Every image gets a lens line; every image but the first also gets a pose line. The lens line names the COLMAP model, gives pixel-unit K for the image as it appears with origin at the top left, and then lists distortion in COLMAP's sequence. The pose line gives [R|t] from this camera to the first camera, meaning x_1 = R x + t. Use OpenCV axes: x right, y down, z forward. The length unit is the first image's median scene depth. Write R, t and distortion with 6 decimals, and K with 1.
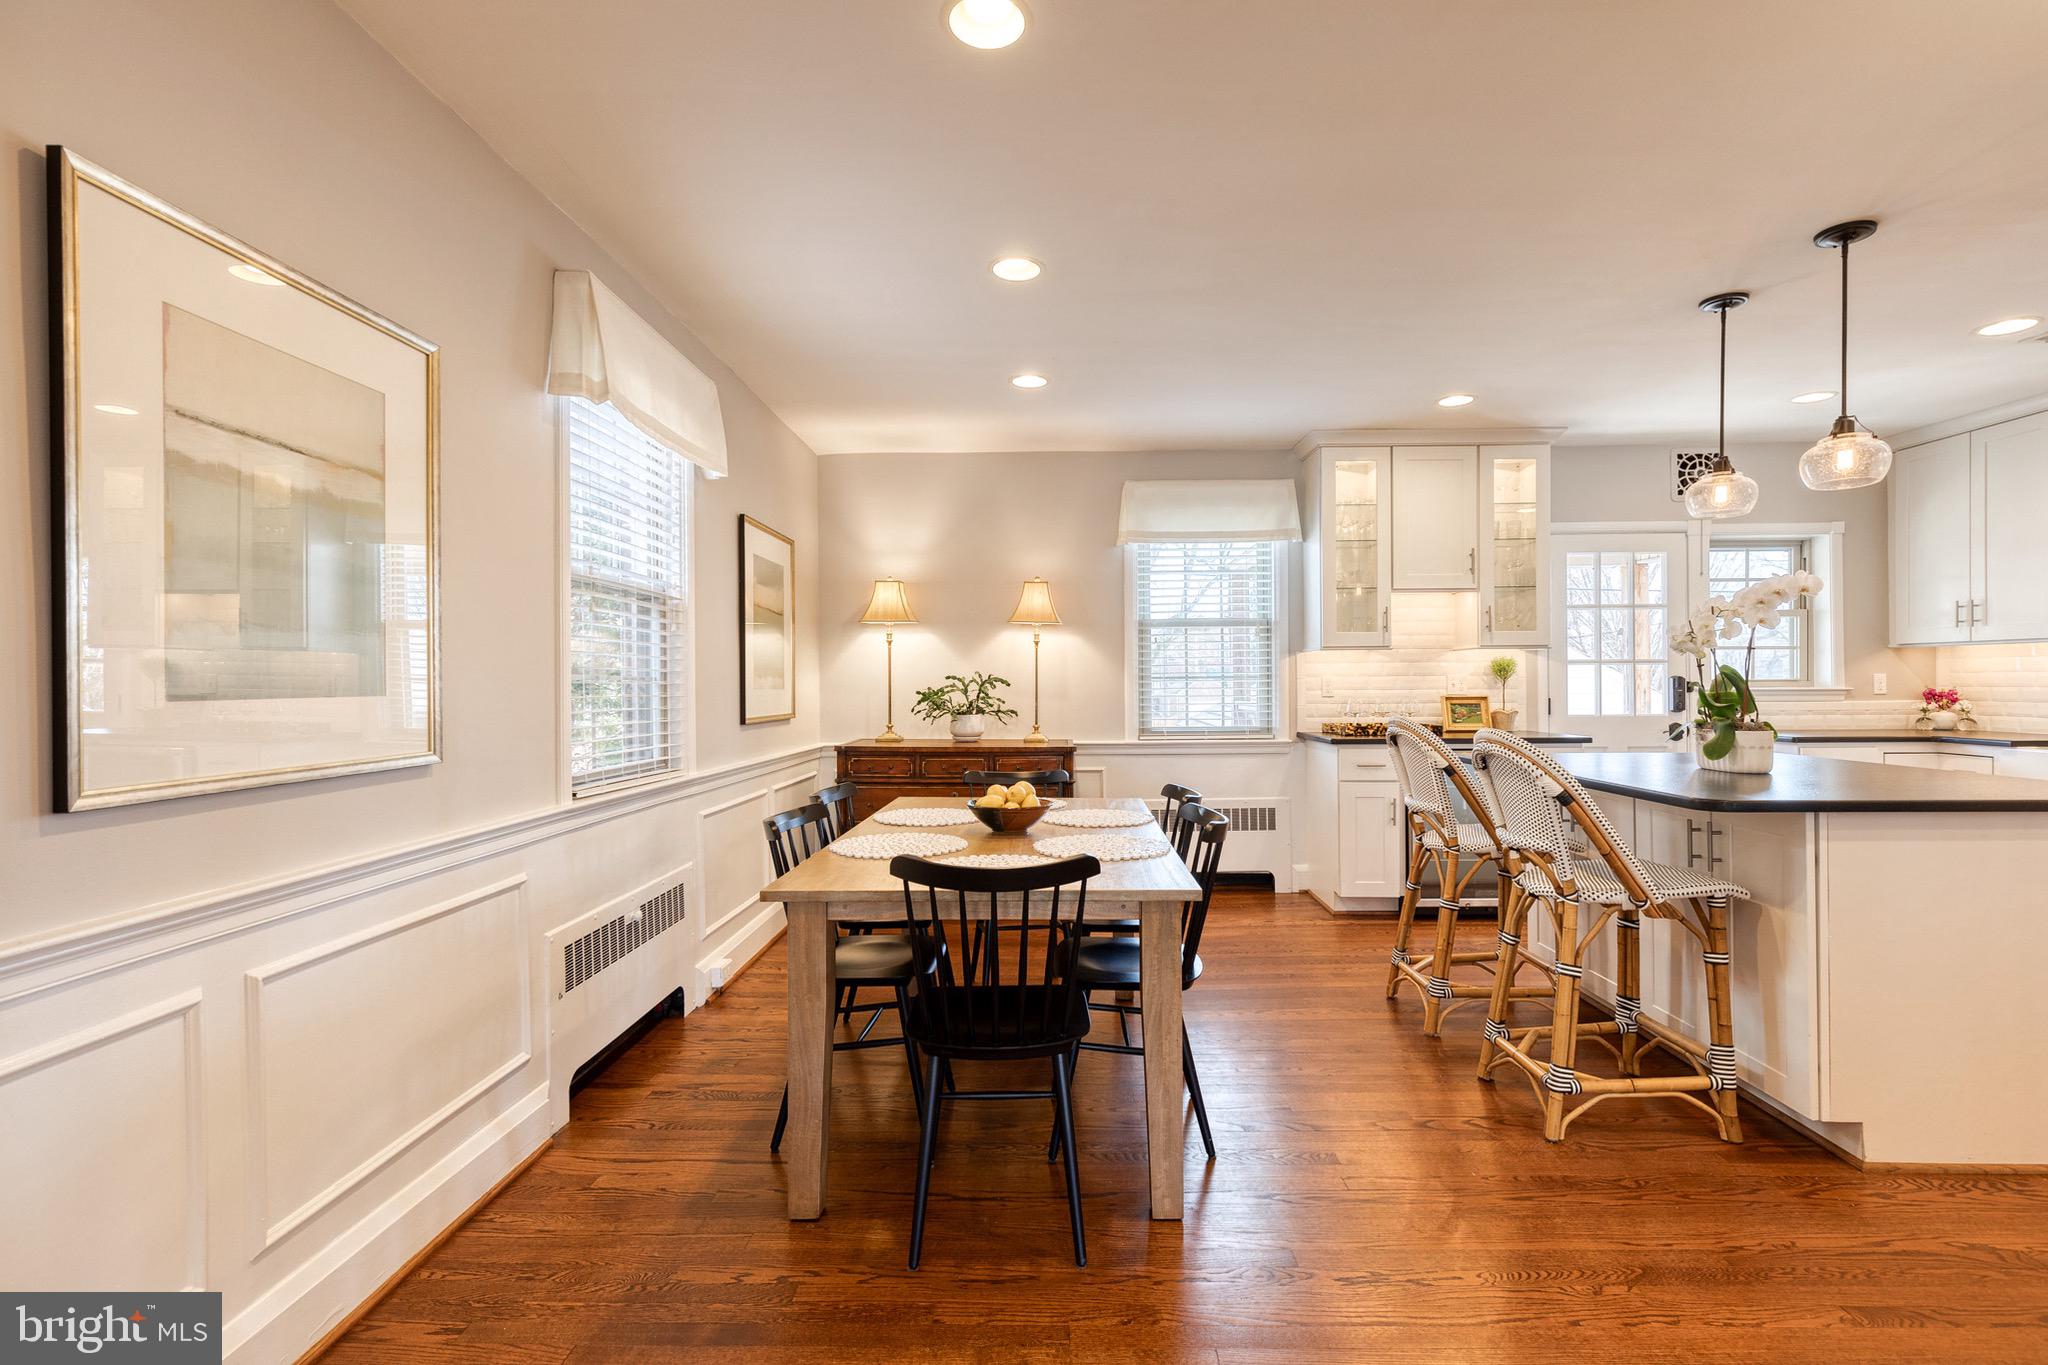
lens RADIAL K [[916.0, 0, 1040.3], [0, 916.0, 682.0], [0, 0, 1]] dist [0.009063, -0.001209]
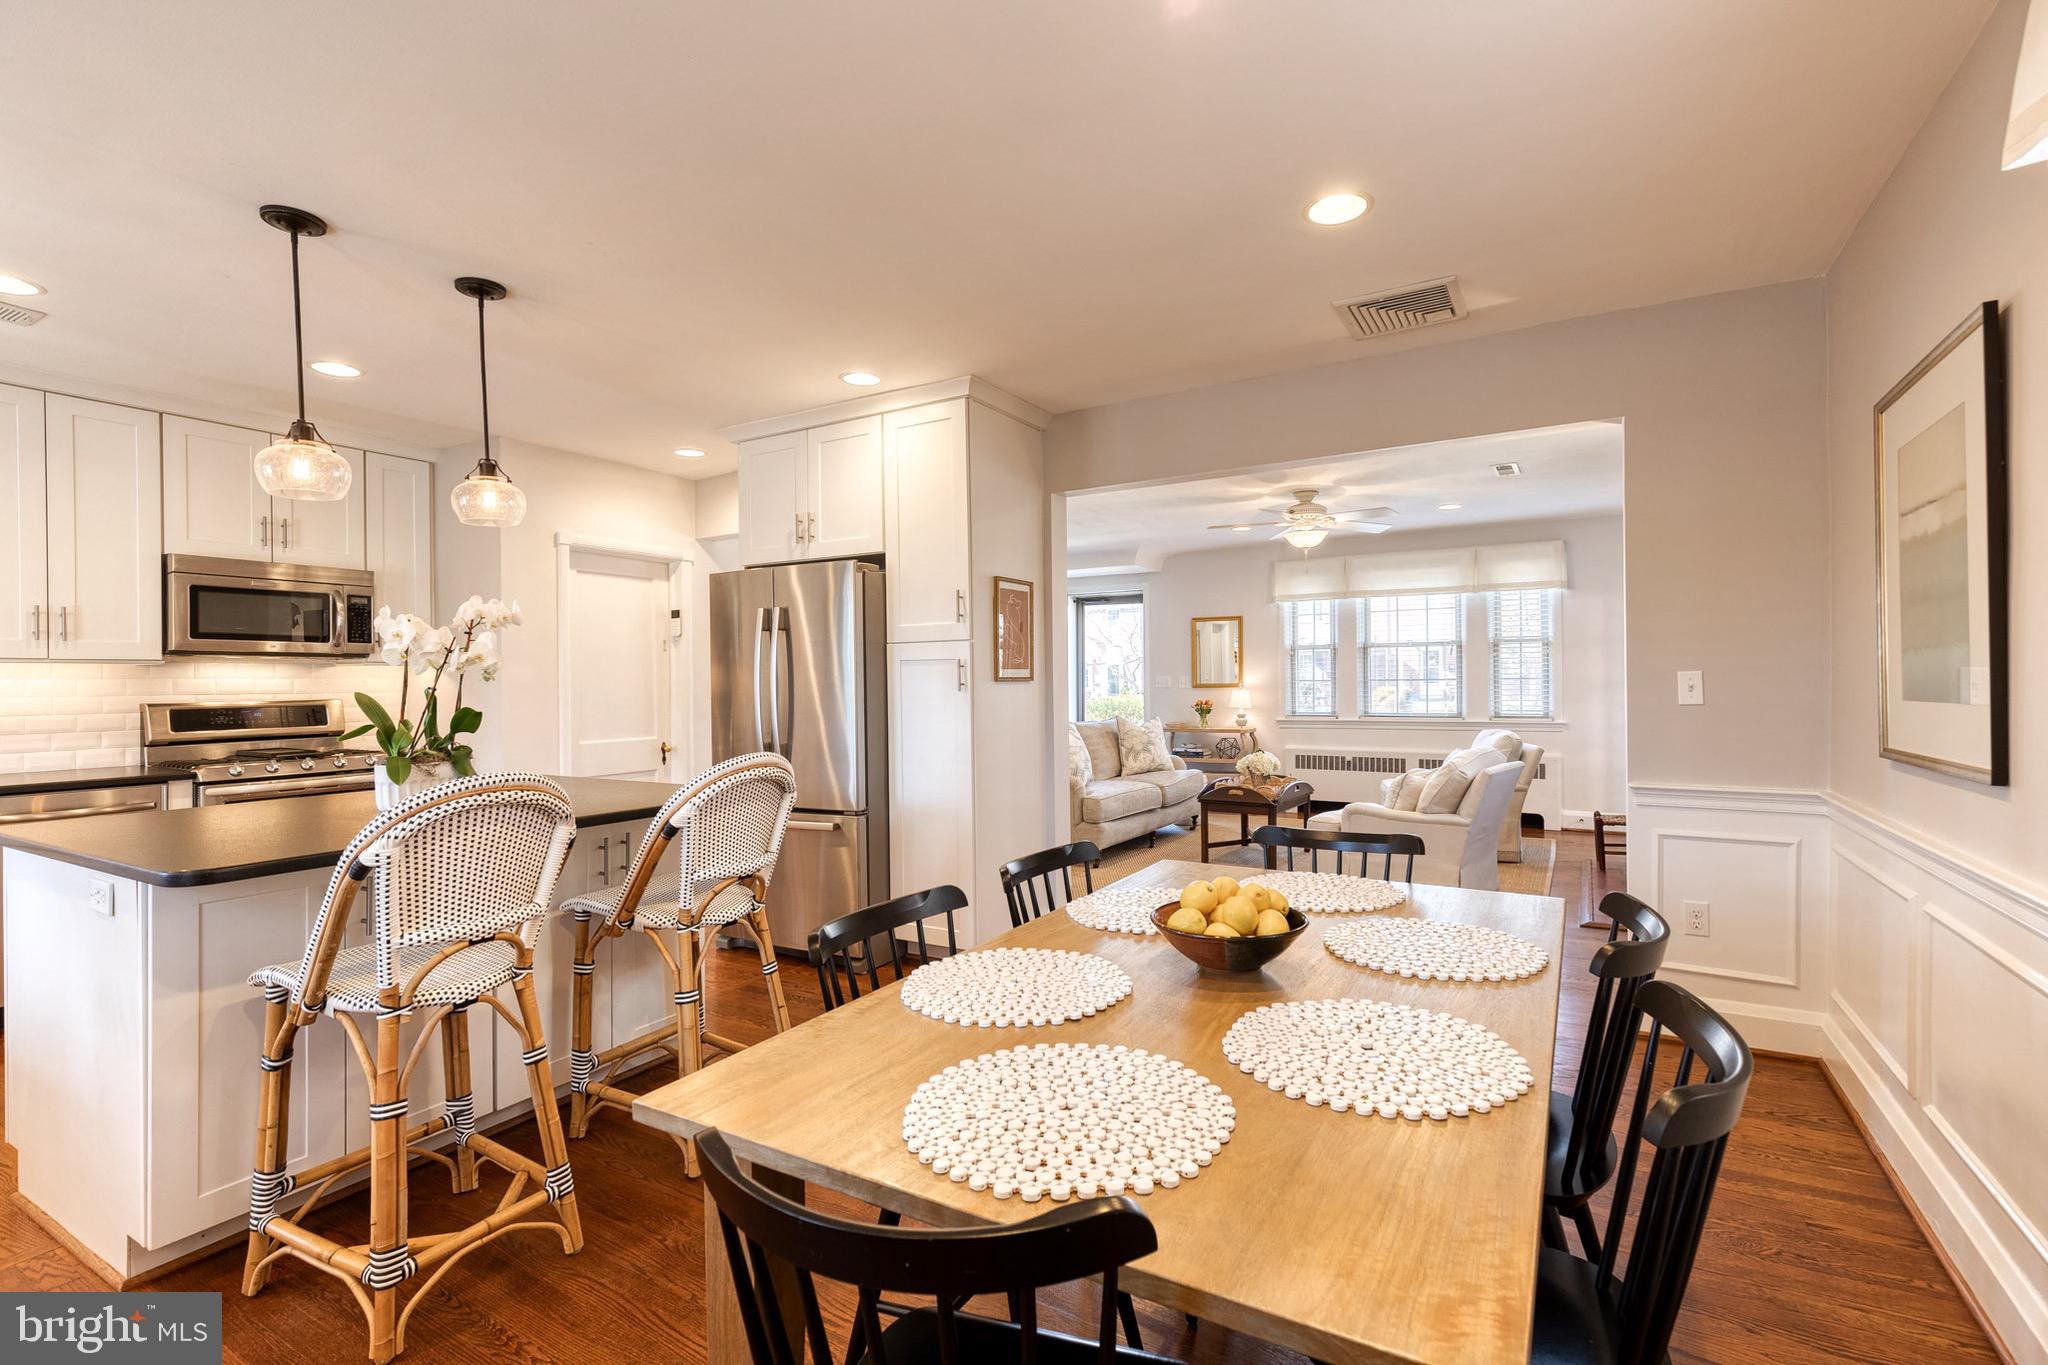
lens RADIAL K [[916.0, 0, 1040.3], [0, 916.0, 682.0], [0, 0, 1]] dist [0.009063, -0.001209]
pose [[-0.873225, 0.014714, 0.487096, -0.170387], [0.015673, 0.999875, -0.002108, -0.011954], [-0.487066, 0.005794, -0.873346, 1.298943]]
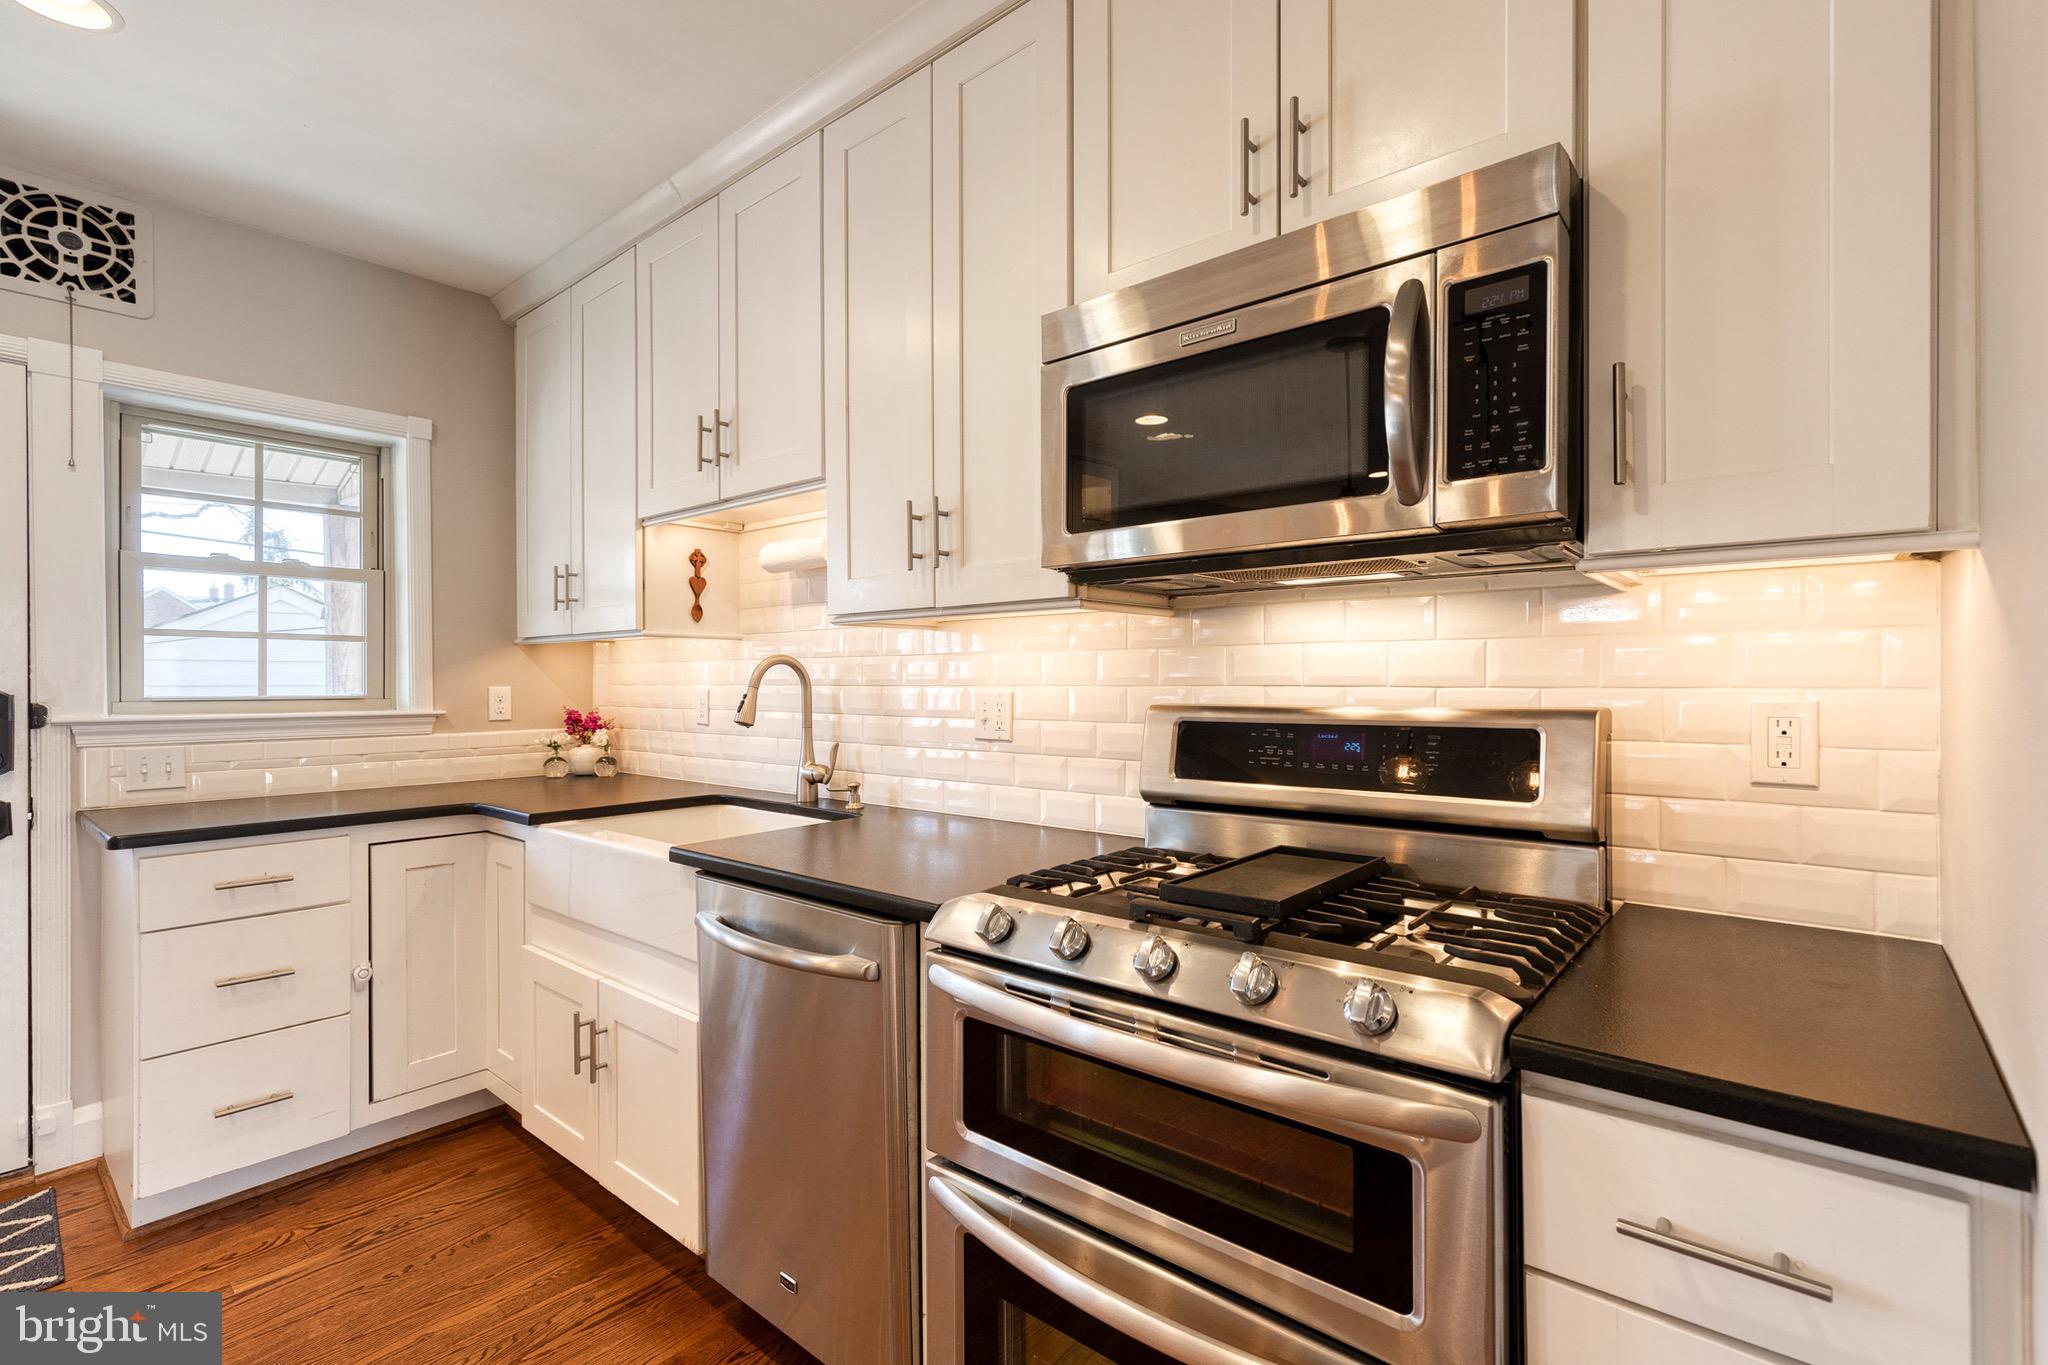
lens RADIAL K [[916.0, 0, 1040.3], [0, 916.0, 682.0], [0, 0, 1]] dist [0.009063, -0.001209]
pose [[0.623141, 0.002558, 0.782105, 1.009962], [-0.000418, 0.999996, -0.002938, -0.015697], [-0.782110, 0.001504, 0.623139, 0.533770]]
